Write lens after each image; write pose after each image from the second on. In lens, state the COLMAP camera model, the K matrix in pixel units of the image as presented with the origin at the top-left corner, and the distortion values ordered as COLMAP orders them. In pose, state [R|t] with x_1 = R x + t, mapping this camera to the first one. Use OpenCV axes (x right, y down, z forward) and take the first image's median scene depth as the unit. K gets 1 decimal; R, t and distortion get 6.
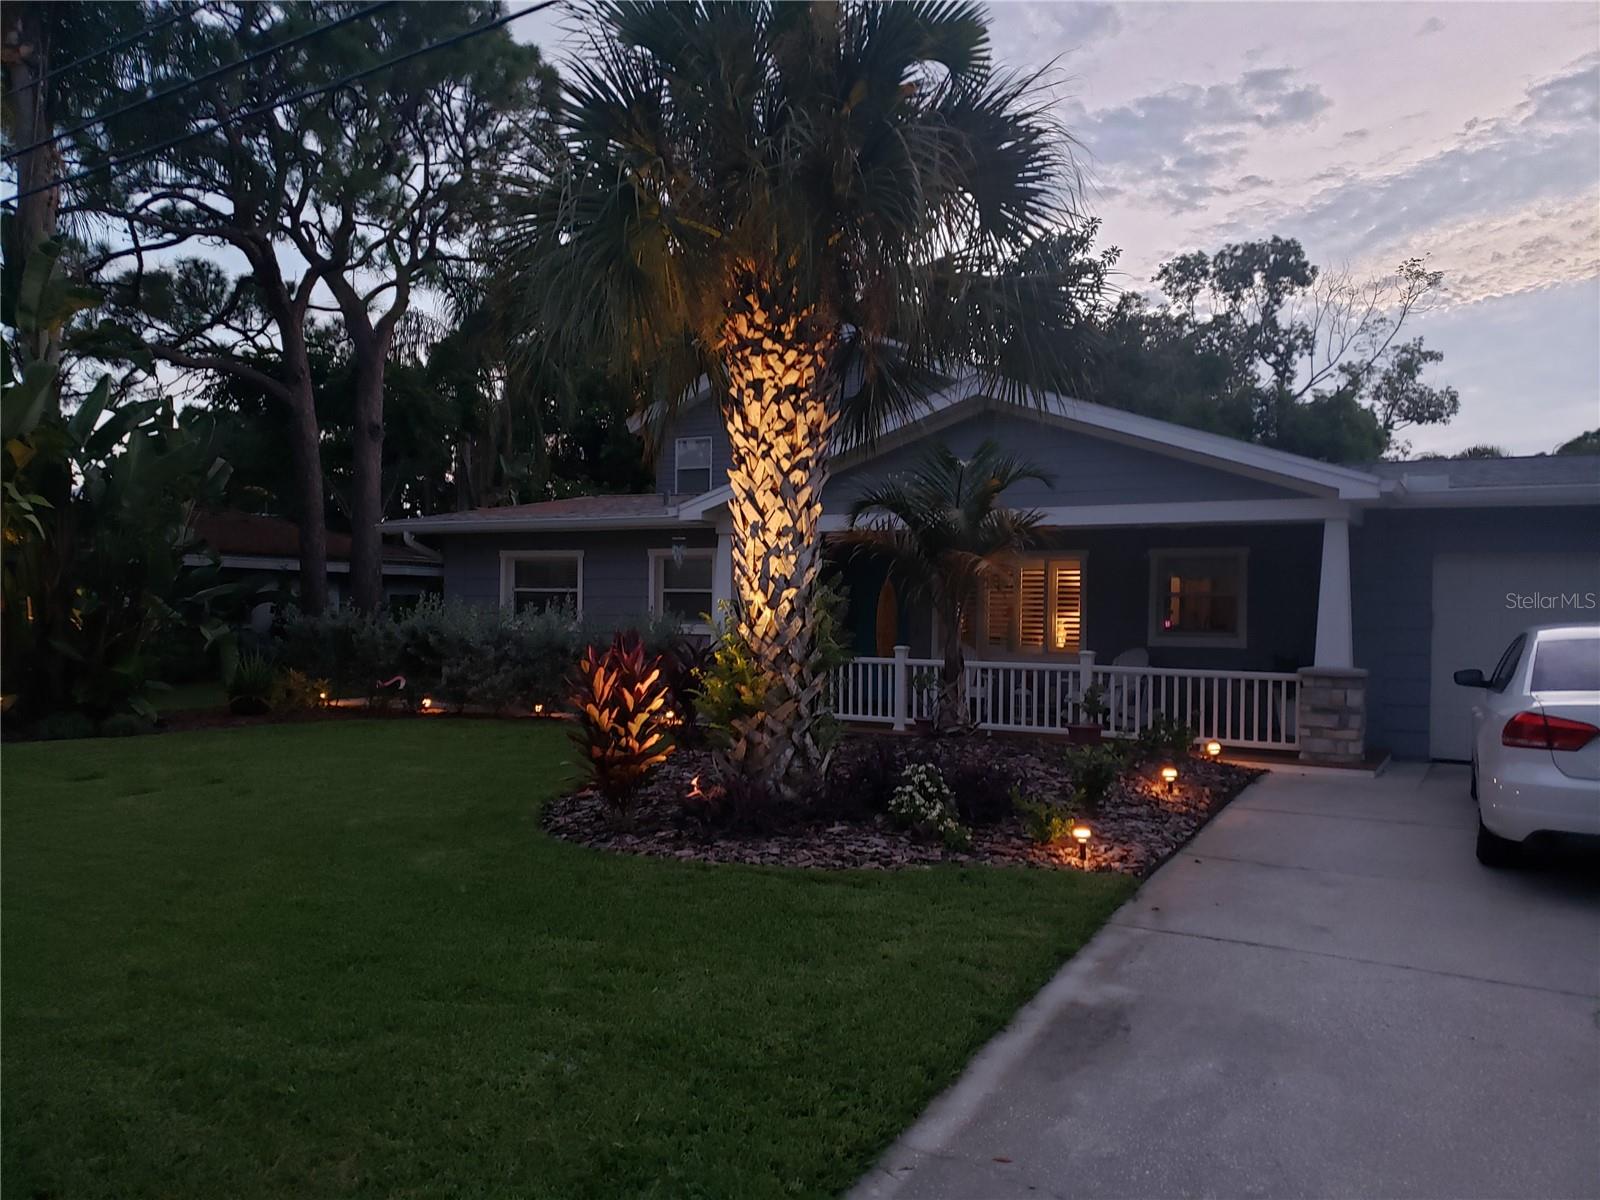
lens RADIAL K [[1310.3, 0, 786.5], [0, 1310.3, 613.4], [0, 0, 1]] dist [0.244522, -0.730267]
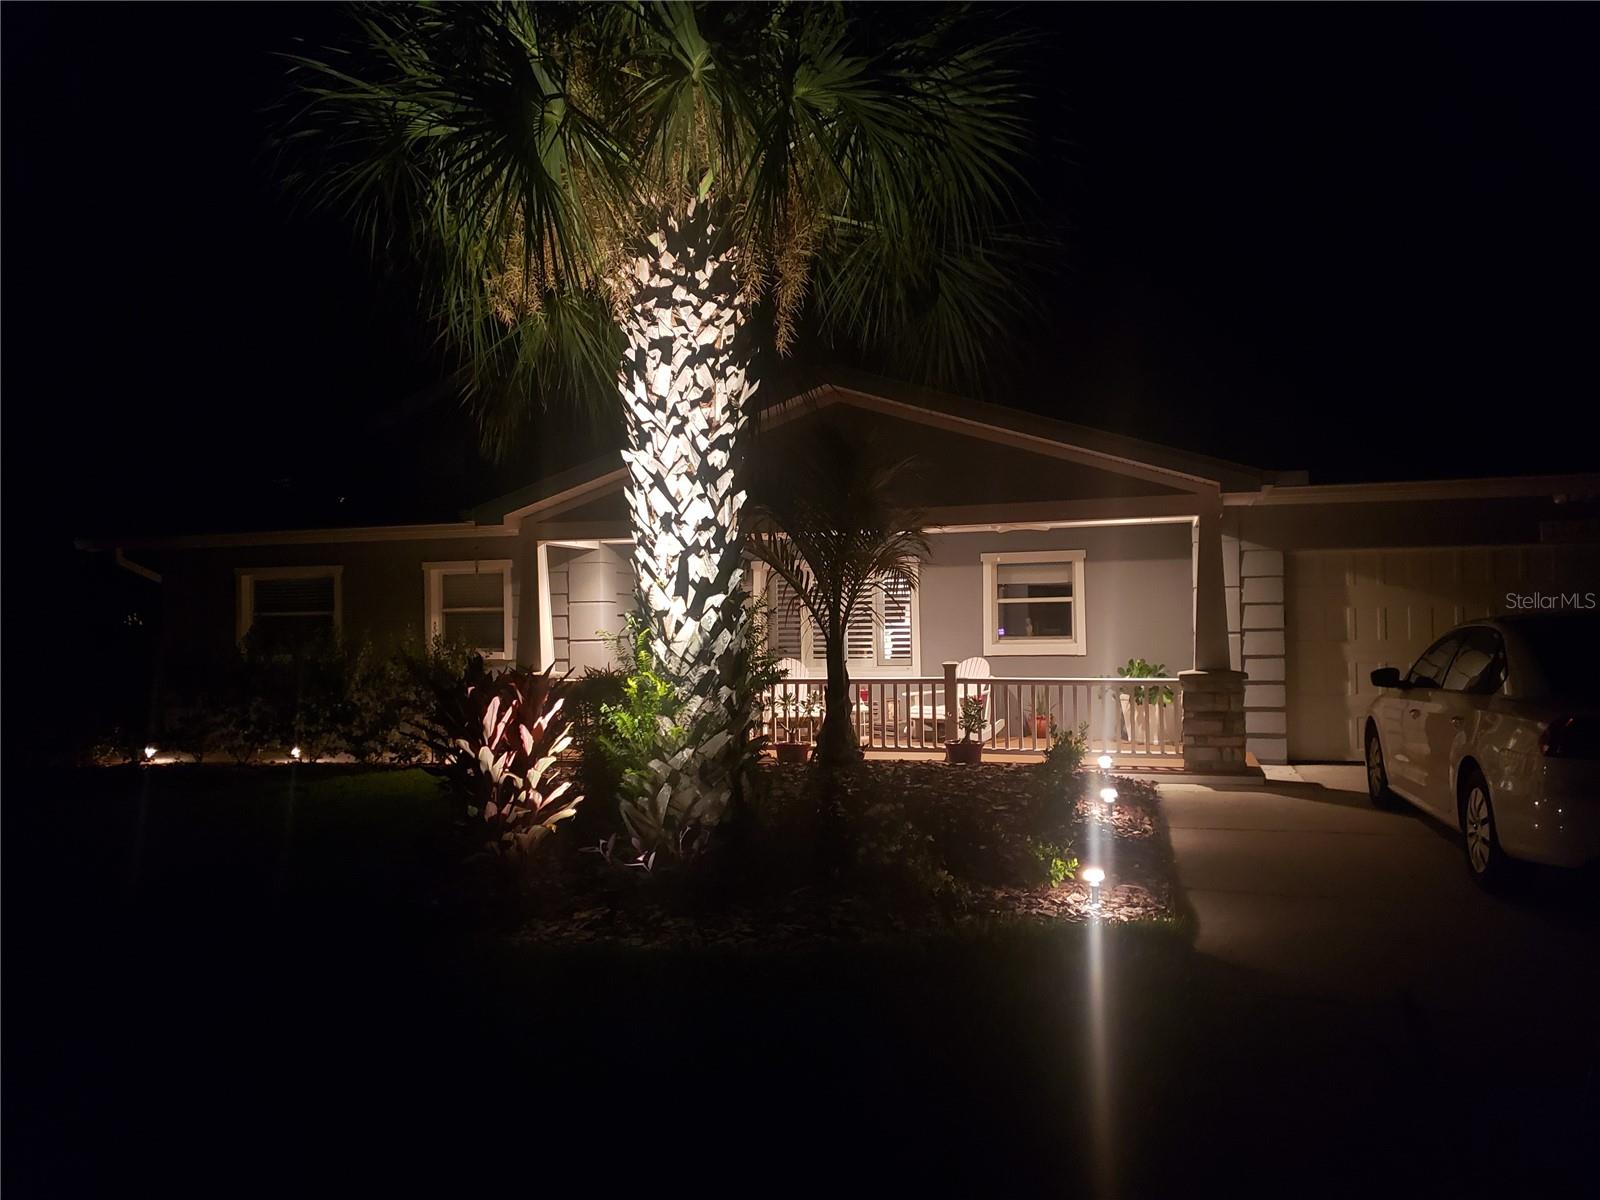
lens RADIAL K [[1310.3, 0, 786.5], [0, 1310.3, 613.4], [0, 0, 1]] dist [0.244522, -0.730267]
pose [[0.975717, -0.024061, 0.217710, -0.130784], [0.027512, 0.999539, -0.012833, 0.004504], [-0.217301, 0.018512, 0.975929, 0.192735]]
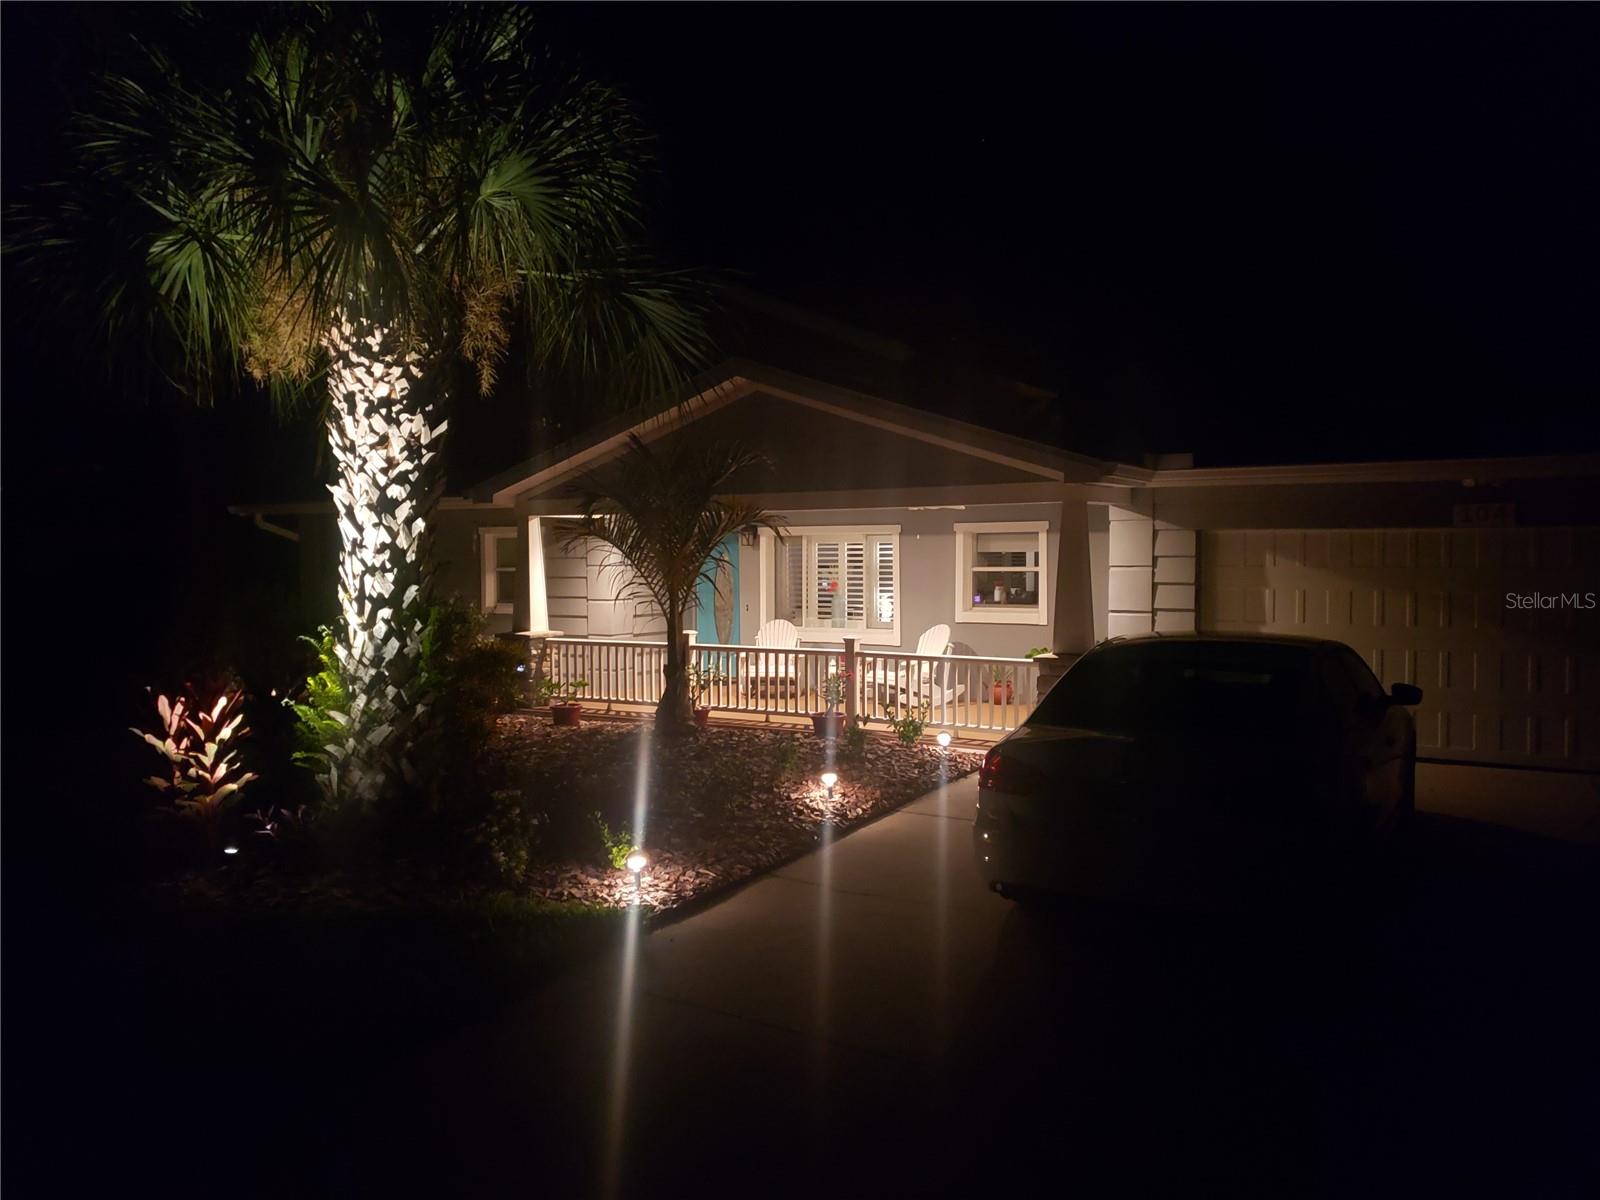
lens RADIAL K [[1310.6, 0, 800.0], [0, 1310.6, 600.0], [0, 0, 1]] dist [-0.007489, -0.003204]
pose [[0.999290, -0.017332, -0.033448, 0.338123], [0.018585, 0.999122, 0.037539, -0.055038], [0.032768, -0.038134, 0.998735, 0.044555]]
